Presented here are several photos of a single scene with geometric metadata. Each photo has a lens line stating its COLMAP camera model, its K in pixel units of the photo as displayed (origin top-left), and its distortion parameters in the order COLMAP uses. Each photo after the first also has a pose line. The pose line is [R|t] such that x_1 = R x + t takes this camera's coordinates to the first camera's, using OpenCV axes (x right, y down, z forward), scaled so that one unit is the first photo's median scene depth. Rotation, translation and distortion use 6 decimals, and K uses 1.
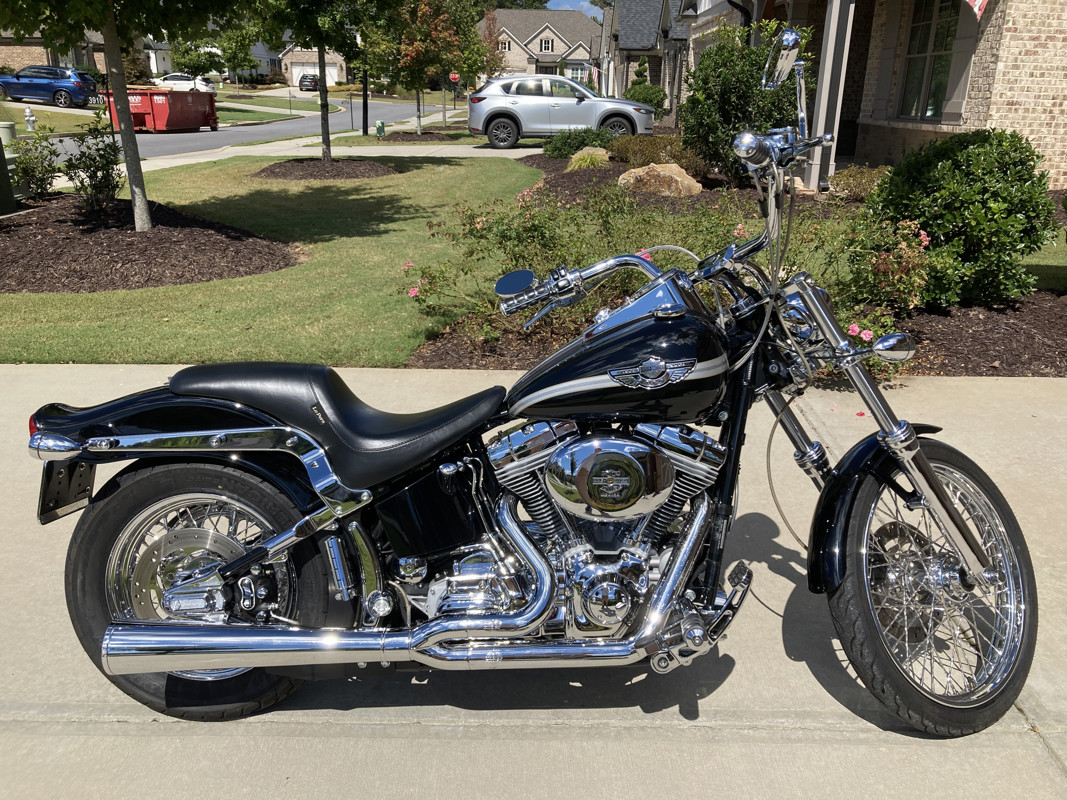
lens RADIAL K [[876.4, 0, 544.3], [0, 876.4, 398.1], [0, 0, 1]] dist [0.035509, -0.041941]
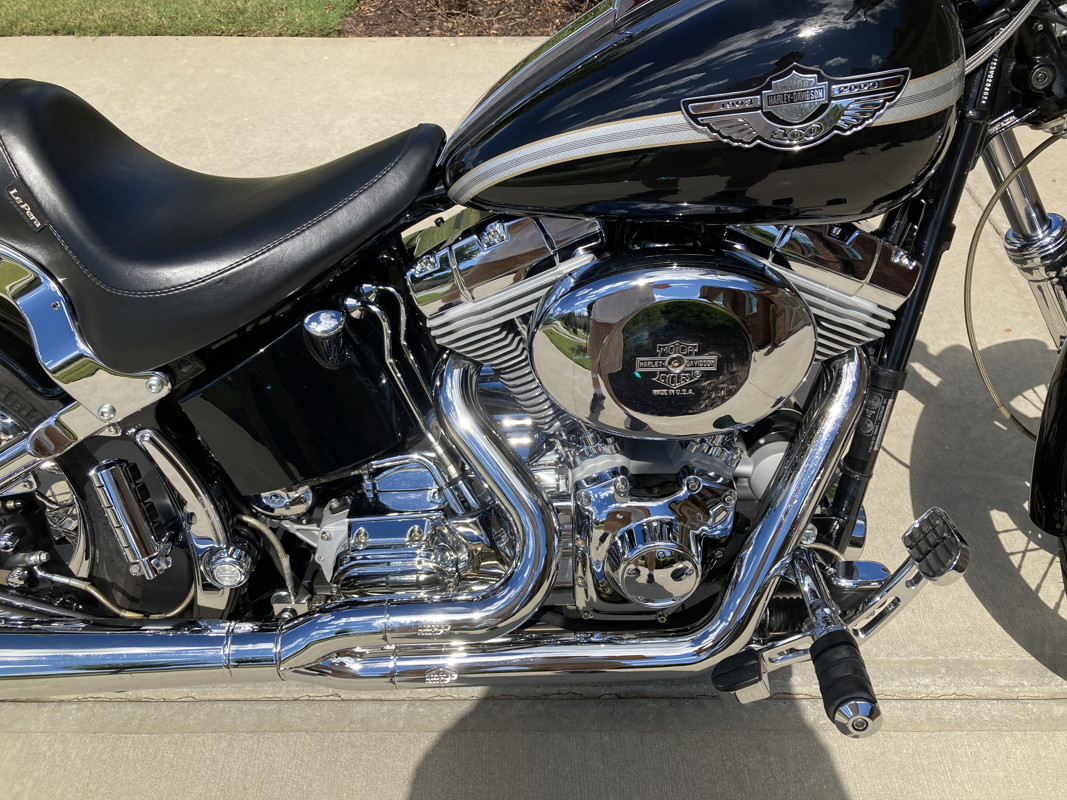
lens RADIAL K [[876.4, 0, 540.8], [0, 876.4, 404.3], [0, 0, 1]] dist [0.035509, -0.041941]
pose [[0.999872, -0.015462, -0.004038, 0.006875], [0.015852, 0.927519, 0.373440, -0.050383], [-0.002029, -0.373456, 0.927646, 0.524689]]
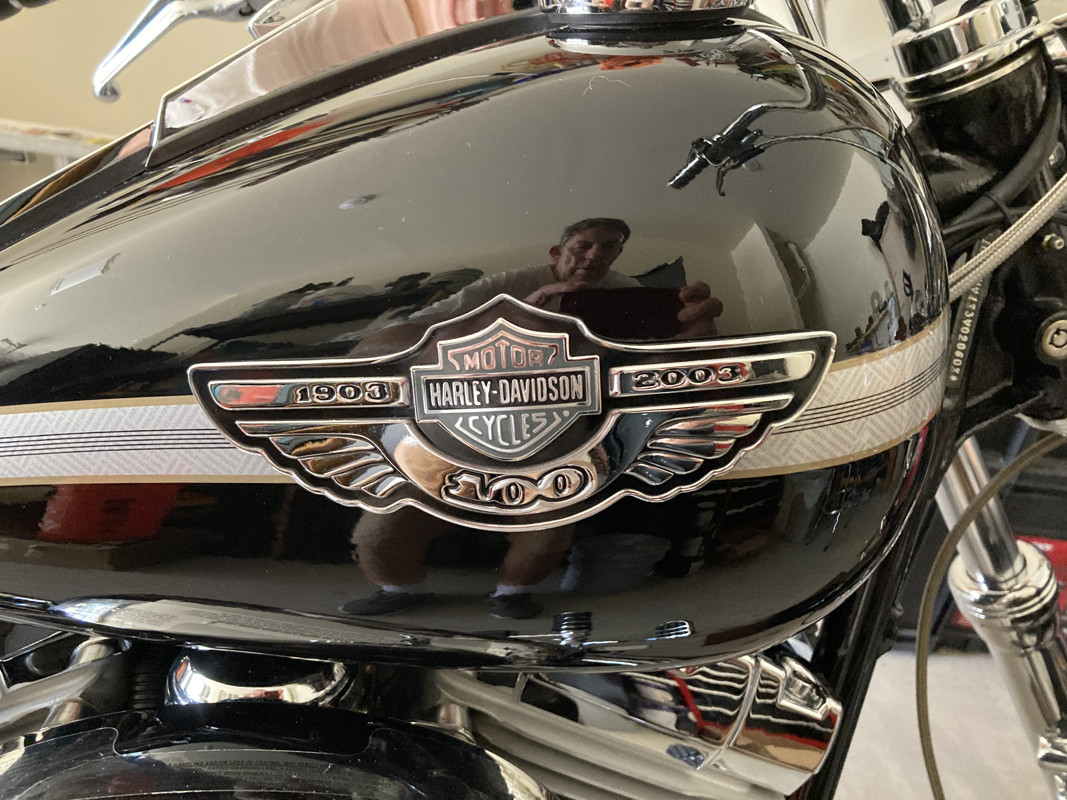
lens RADIAL K [[876.4, 0, 535.3], [0, 876.4, 400.1], [0, 0, 1]] dist [0.035509, -0.041941]
pose [[0.992571, 0.041465, 0.114387, 0.101474], [-0.063338, 0.978799, 0.194786, -0.052946], [-0.103885, -0.200584, 0.974153, 0.787773]]
